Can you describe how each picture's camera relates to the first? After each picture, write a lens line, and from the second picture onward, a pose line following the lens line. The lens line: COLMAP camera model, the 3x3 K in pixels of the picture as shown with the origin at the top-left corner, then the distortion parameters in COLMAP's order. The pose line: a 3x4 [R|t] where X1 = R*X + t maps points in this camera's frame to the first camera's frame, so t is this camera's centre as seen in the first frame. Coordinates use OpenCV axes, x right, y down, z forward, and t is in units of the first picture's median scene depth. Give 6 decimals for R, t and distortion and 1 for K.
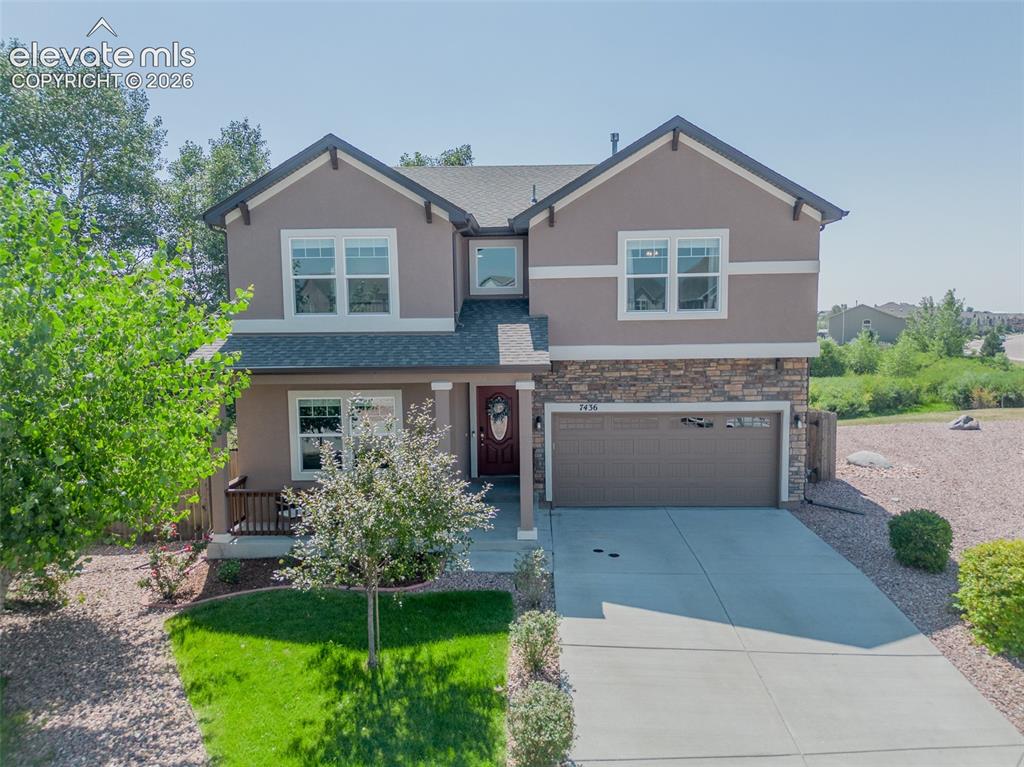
lens RADIAL K [[728.1, 0, 512.0], [0, 728.1, 383.5], [0, 0, 1]] dist [0.067789, -0.064347]
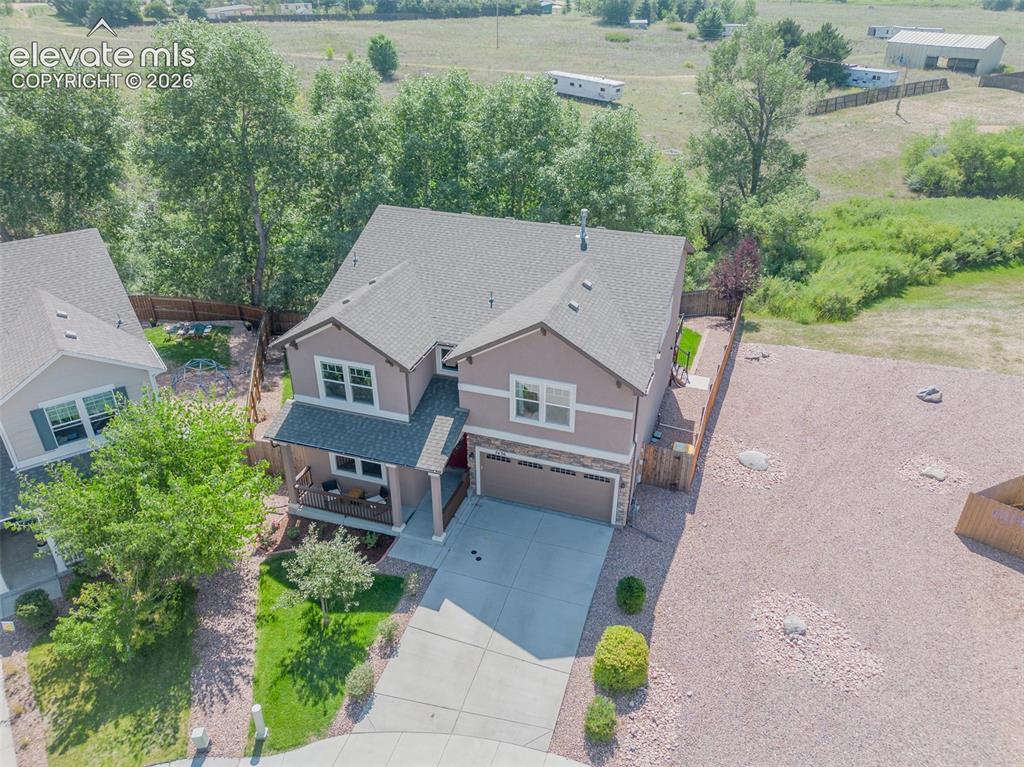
lens RADIAL K [[728.1, 0, 512.0], [0, 728.1, 383.5], [0, 0, 1]] dist [0.067789, -0.064347]
pose [[0.956344, 0.156163, -0.247021, 0.536720], [-0.037805, 0.904264, 0.425297, -0.849006], [0.289788, -0.397391, 0.870691, -0.373461]]
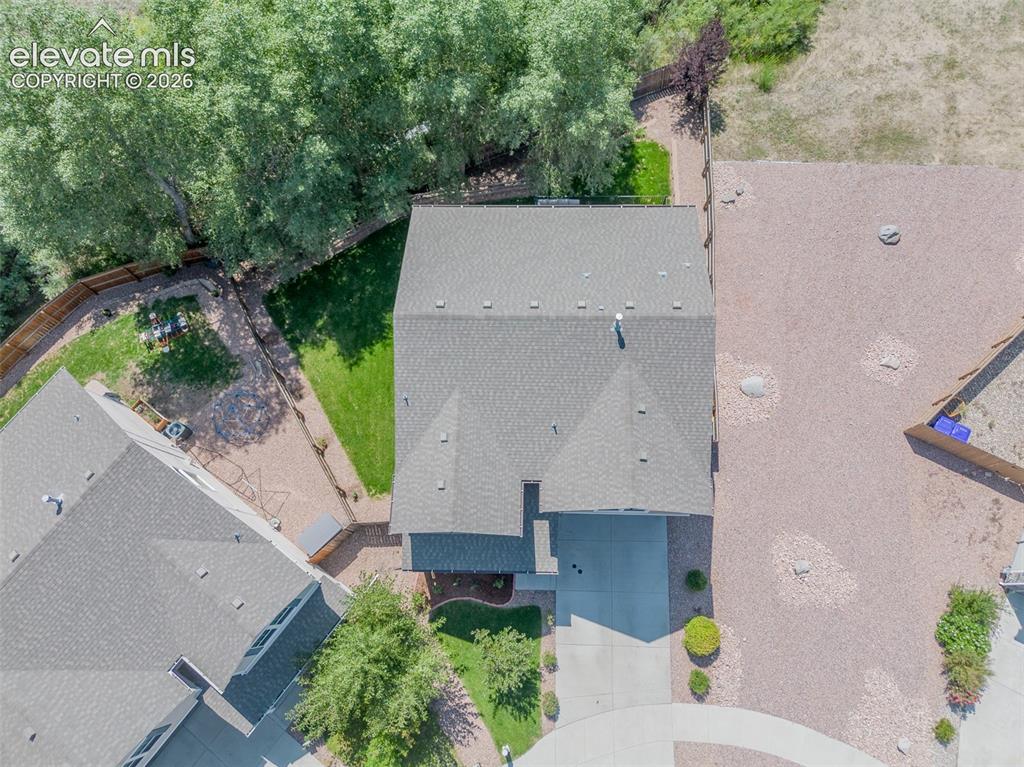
lens RADIAL K [[728.1, 0, 512.0], [0, 728.1, 383.5], [0, 0, 1]] dist [0.067789, -0.064347]
pose [[0.999599, -0.013036, -0.025150, -0.023194], [0.028164, 0.362165, 0.931689, -2.102289], [-0.003037, -0.932023, 0.362386, 0.598795]]
